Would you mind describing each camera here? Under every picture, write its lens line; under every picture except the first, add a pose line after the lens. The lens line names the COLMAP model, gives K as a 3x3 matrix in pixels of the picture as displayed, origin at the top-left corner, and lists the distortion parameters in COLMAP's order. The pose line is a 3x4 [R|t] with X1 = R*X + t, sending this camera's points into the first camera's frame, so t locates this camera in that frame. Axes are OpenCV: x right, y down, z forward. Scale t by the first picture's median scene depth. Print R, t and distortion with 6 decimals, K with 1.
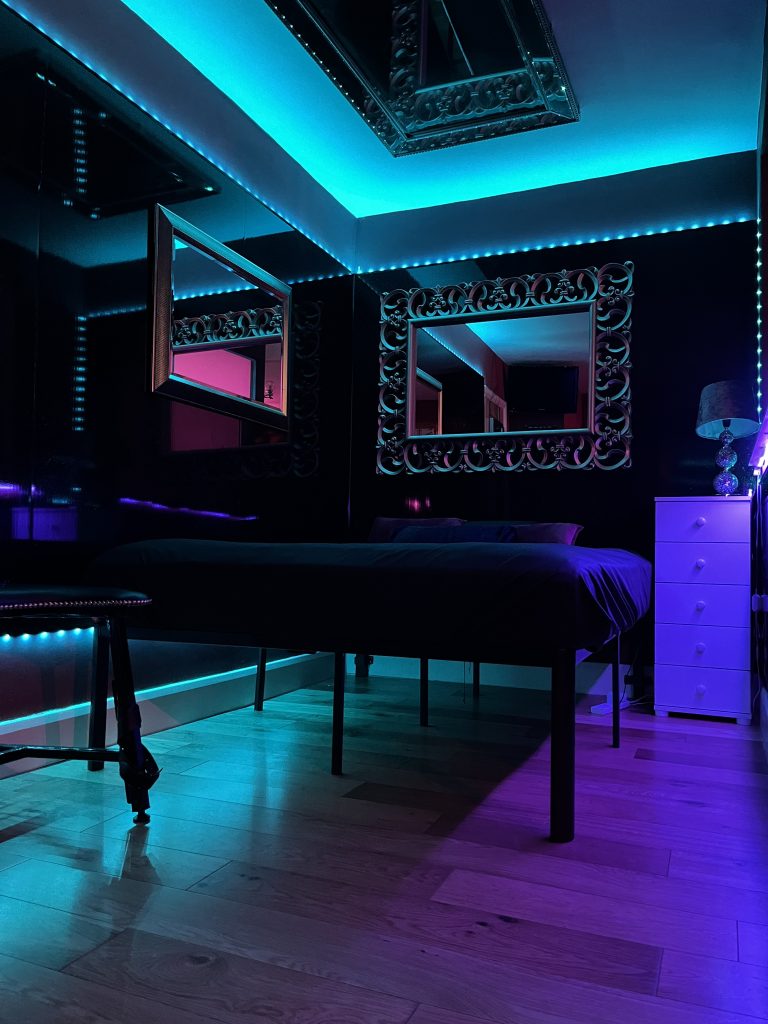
lens RADIAL K [[784.7, 0, 386.8], [0, 784.7, 522.4], [0, 0, 1]] dist [0.032083, -0.025859]
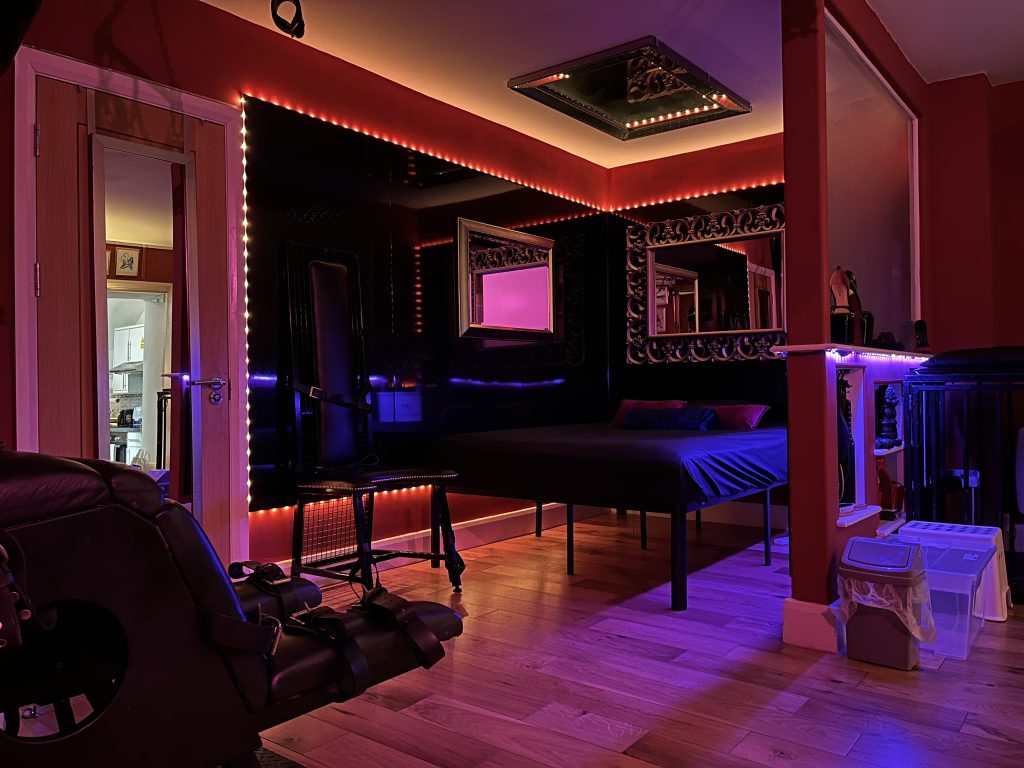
lens RADIAL K [[784.7, 0, 508.9], [0, 784.7, 388.9], [0, 0, 1]] dist [0.032083, -0.025859]
pose [[0.964283, -0.029181, -0.263261, 0.151707], [0.040457, 0.998477, 0.037512, -0.081856], [0.261765, -0.046823, 0.963995, -0.362896]]
